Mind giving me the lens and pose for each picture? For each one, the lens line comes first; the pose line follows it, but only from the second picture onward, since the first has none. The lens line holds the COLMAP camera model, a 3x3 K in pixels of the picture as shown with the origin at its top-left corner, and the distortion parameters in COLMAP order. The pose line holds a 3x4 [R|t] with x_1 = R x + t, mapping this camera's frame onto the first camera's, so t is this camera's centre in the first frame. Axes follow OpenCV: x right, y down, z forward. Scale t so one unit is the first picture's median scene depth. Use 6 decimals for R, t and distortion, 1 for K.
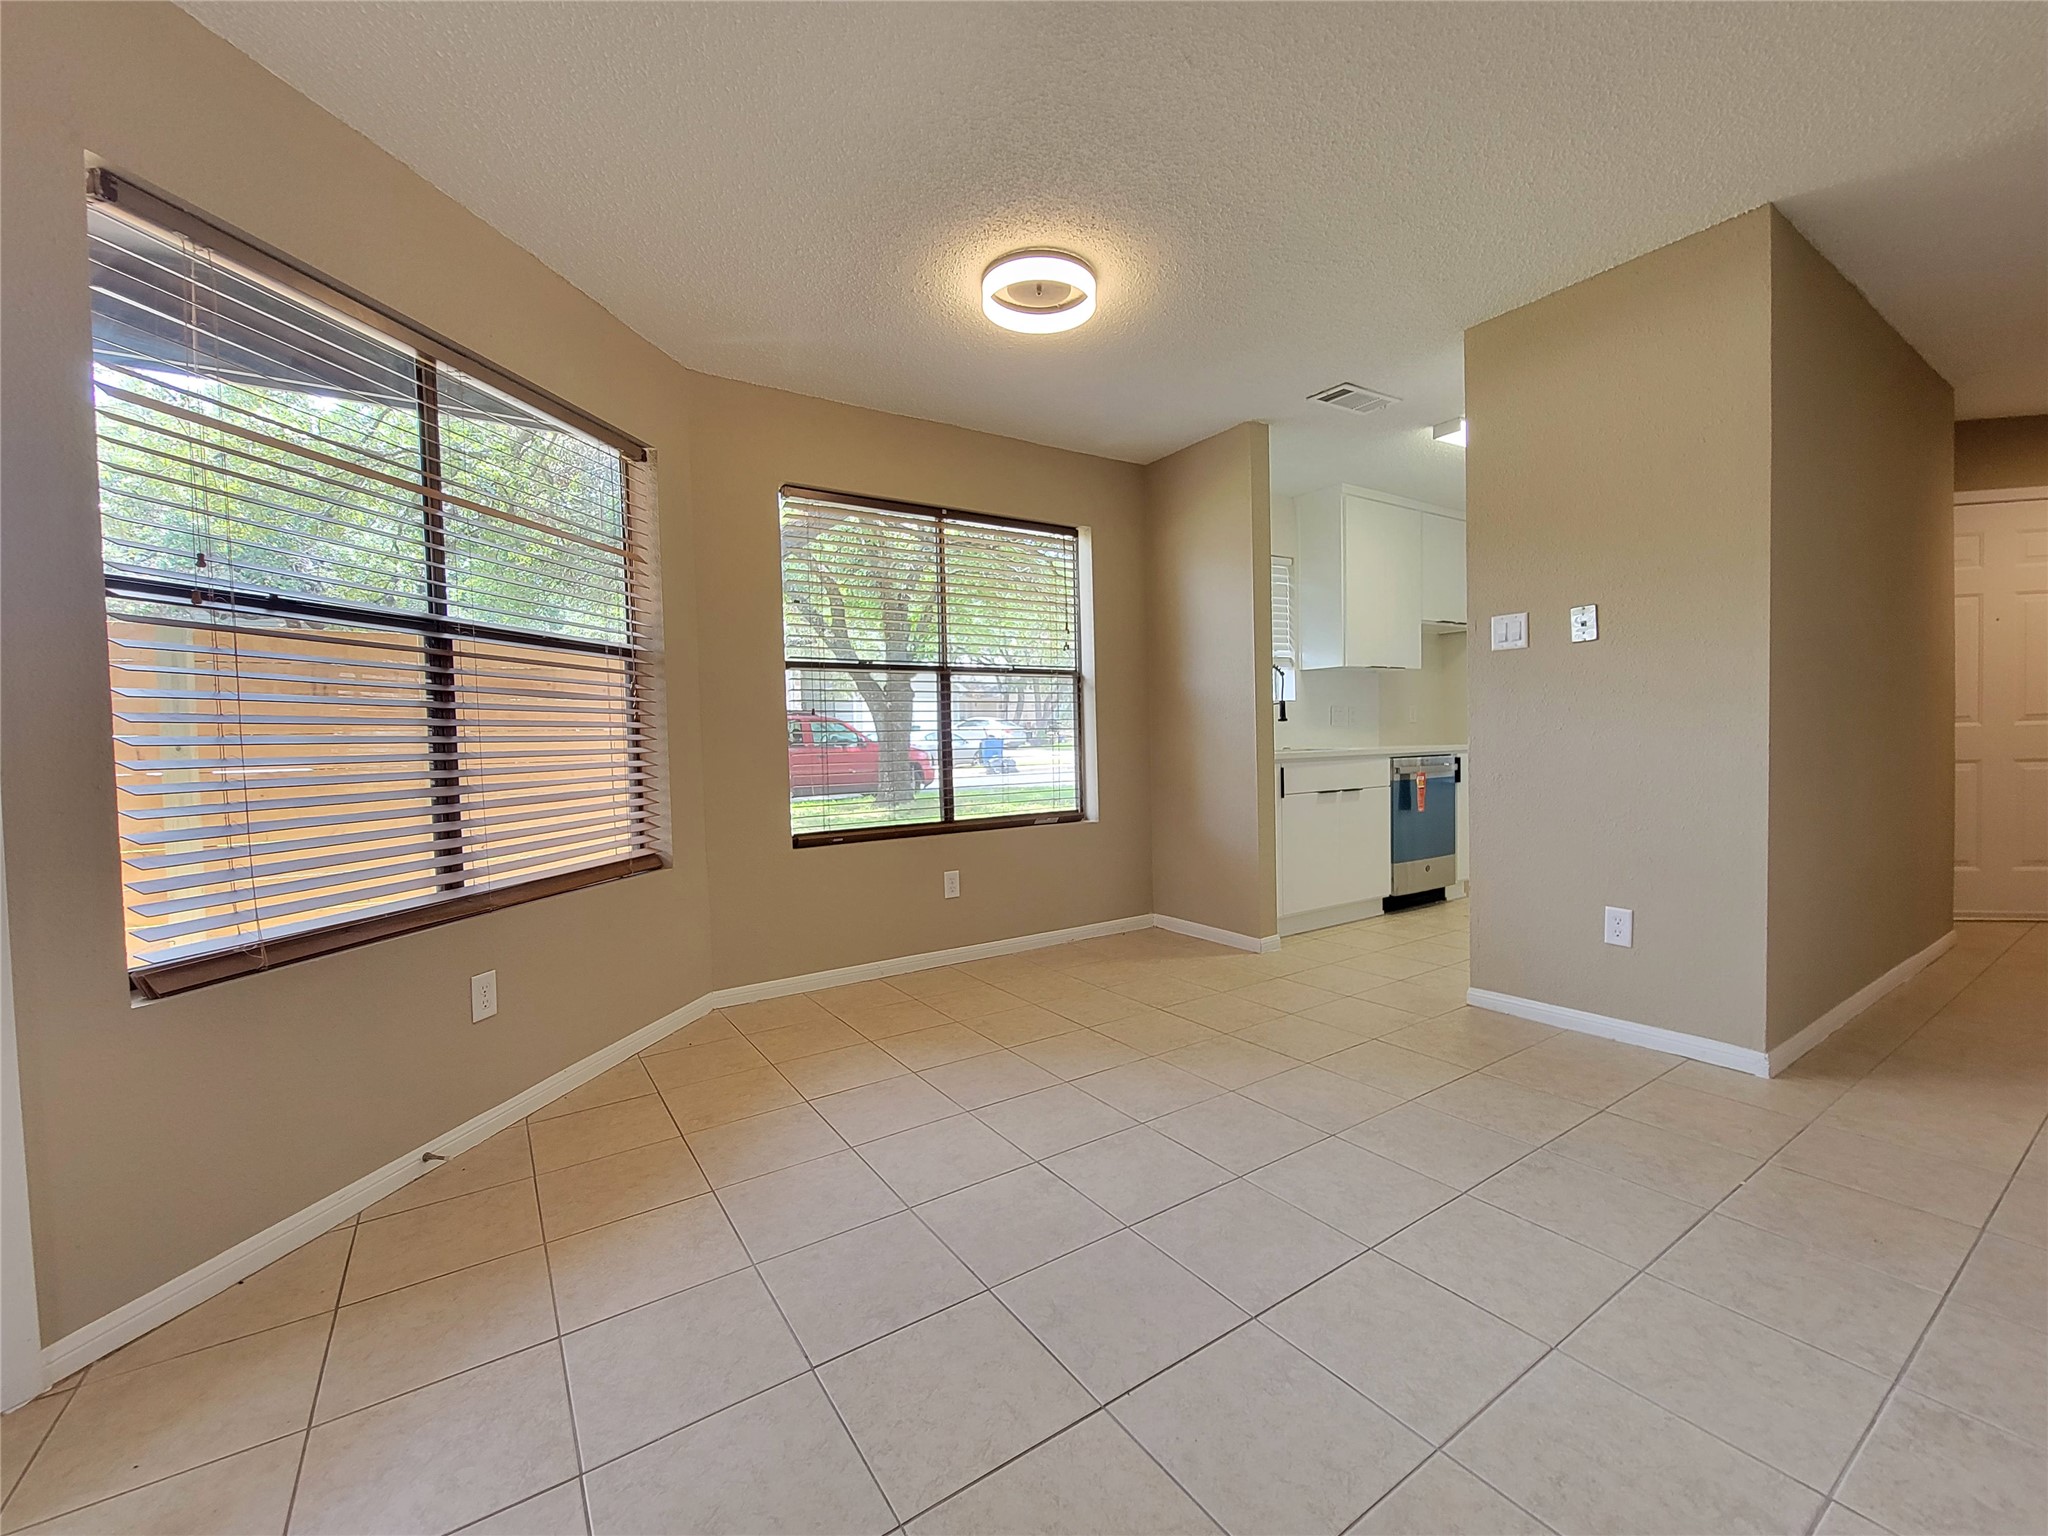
lens RADIAL K [[841.1, 0, 1029.2], [0, 841.1, 769.9], [0, 0, 1]] dist [-0.002503, -0.000182]
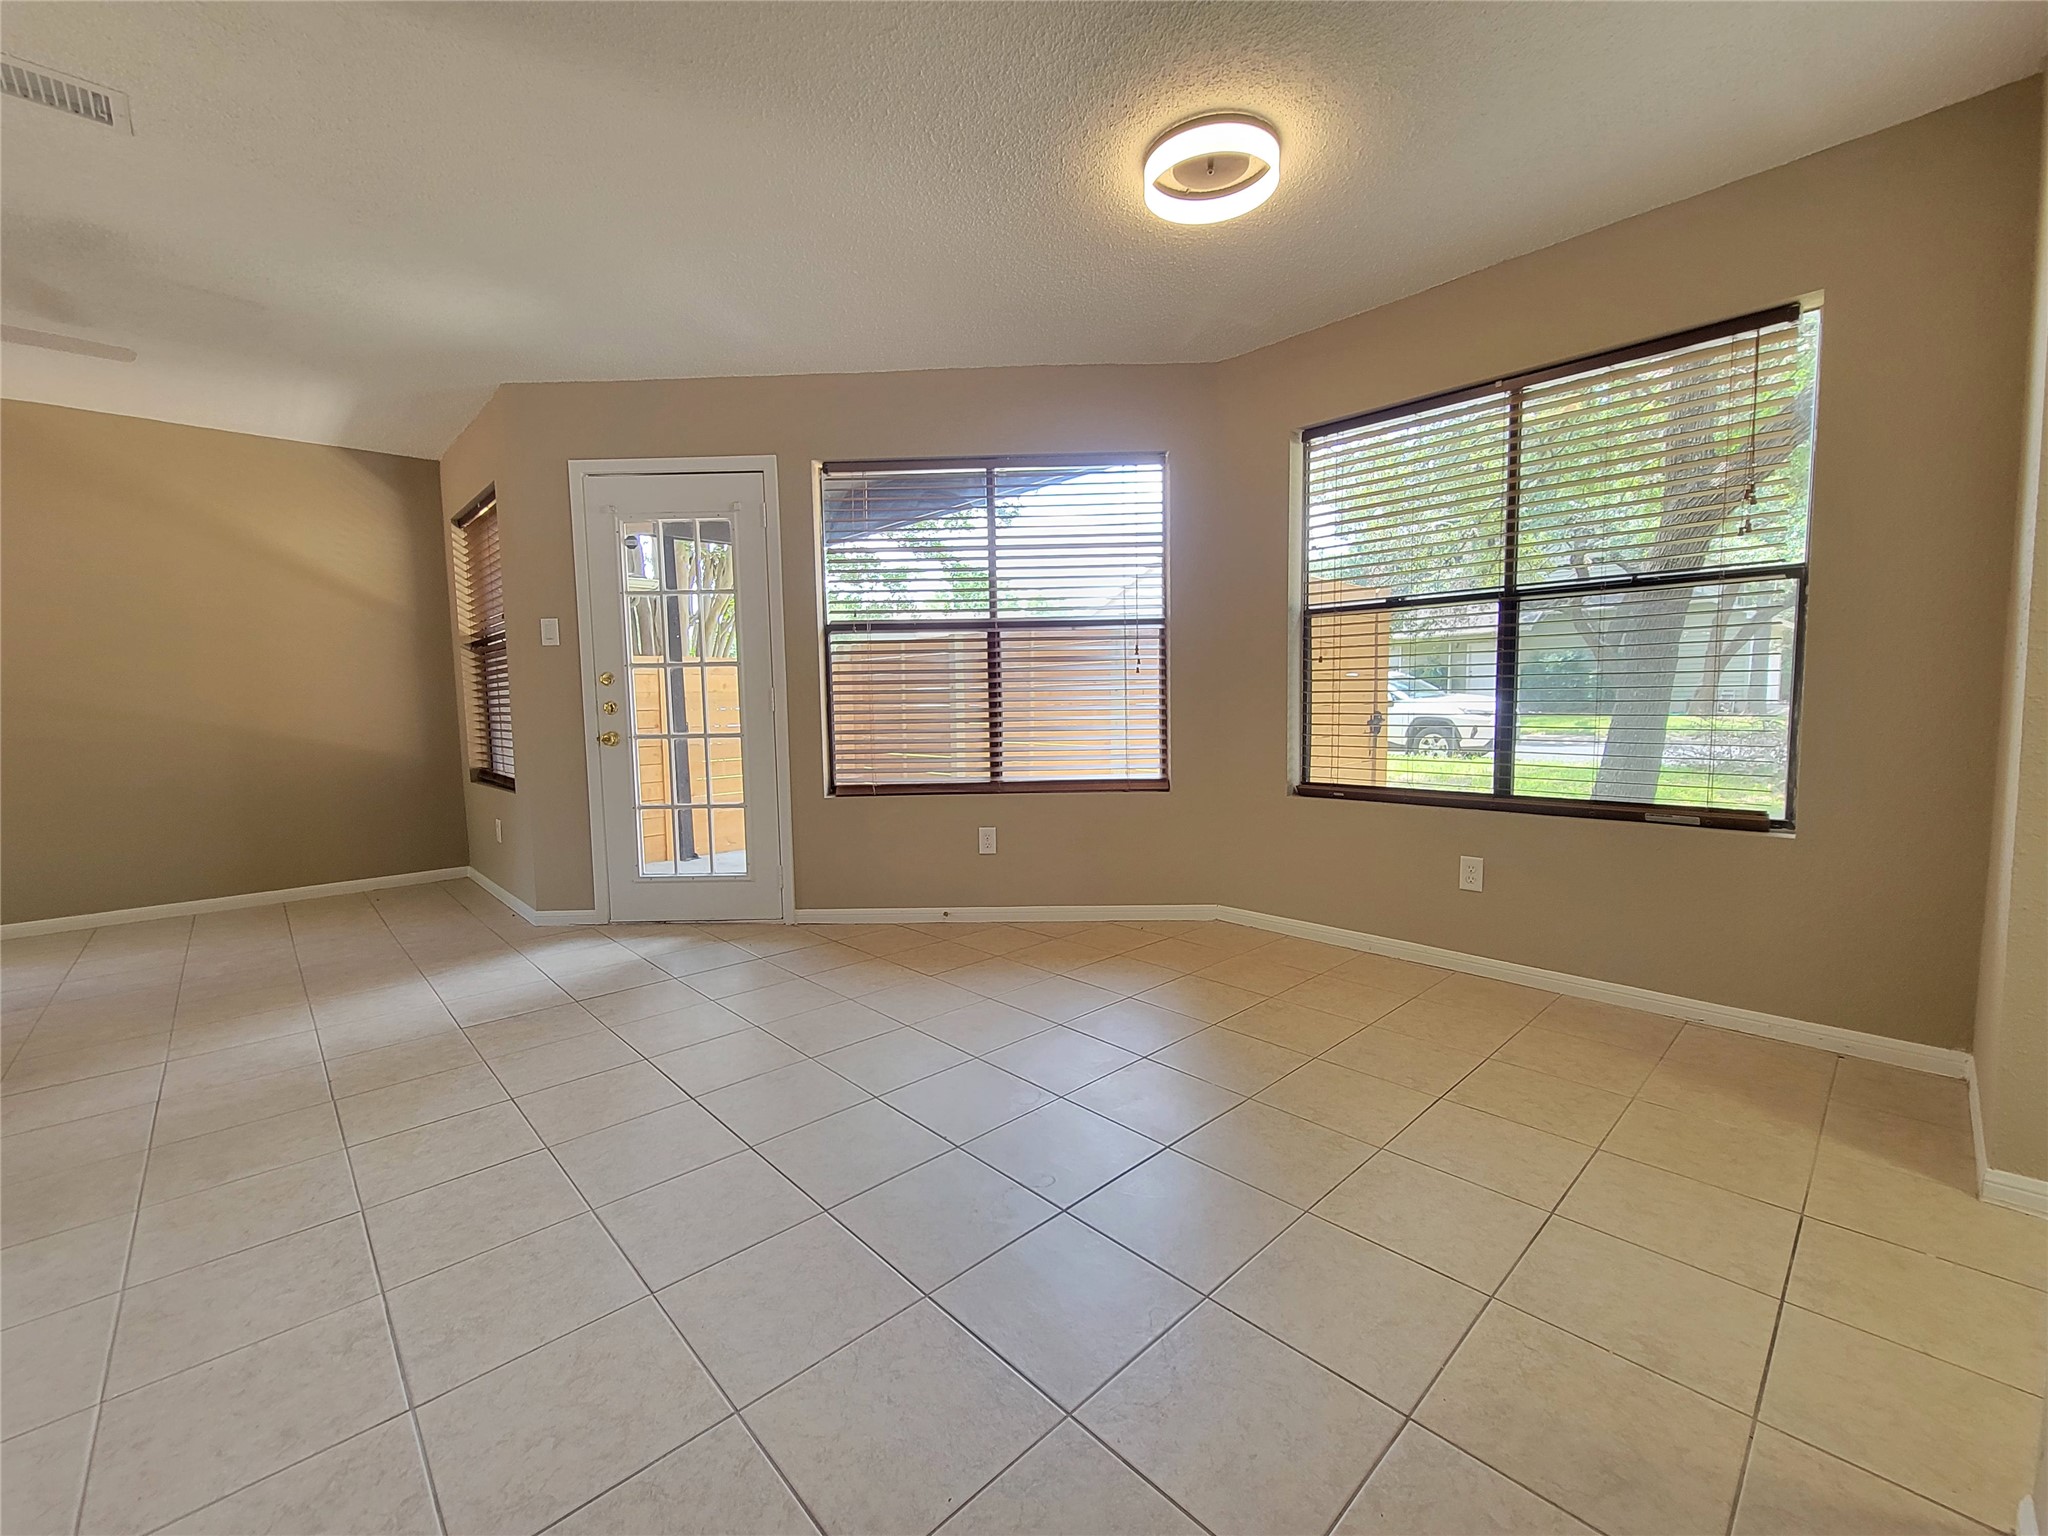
lens RADIAL K [[841.1, 0, 1029.1], [0, 841.1, 759.6], [0, 0, 1]] dist [-0.002503, -0.000182]
pose [[0.165092, 0.090927, -0.982078, 0.702917], [-0.024778, 0.995809, 0.088033, -0.033384], [0.985967, 0.009800, 0.166653, 0.538946]]
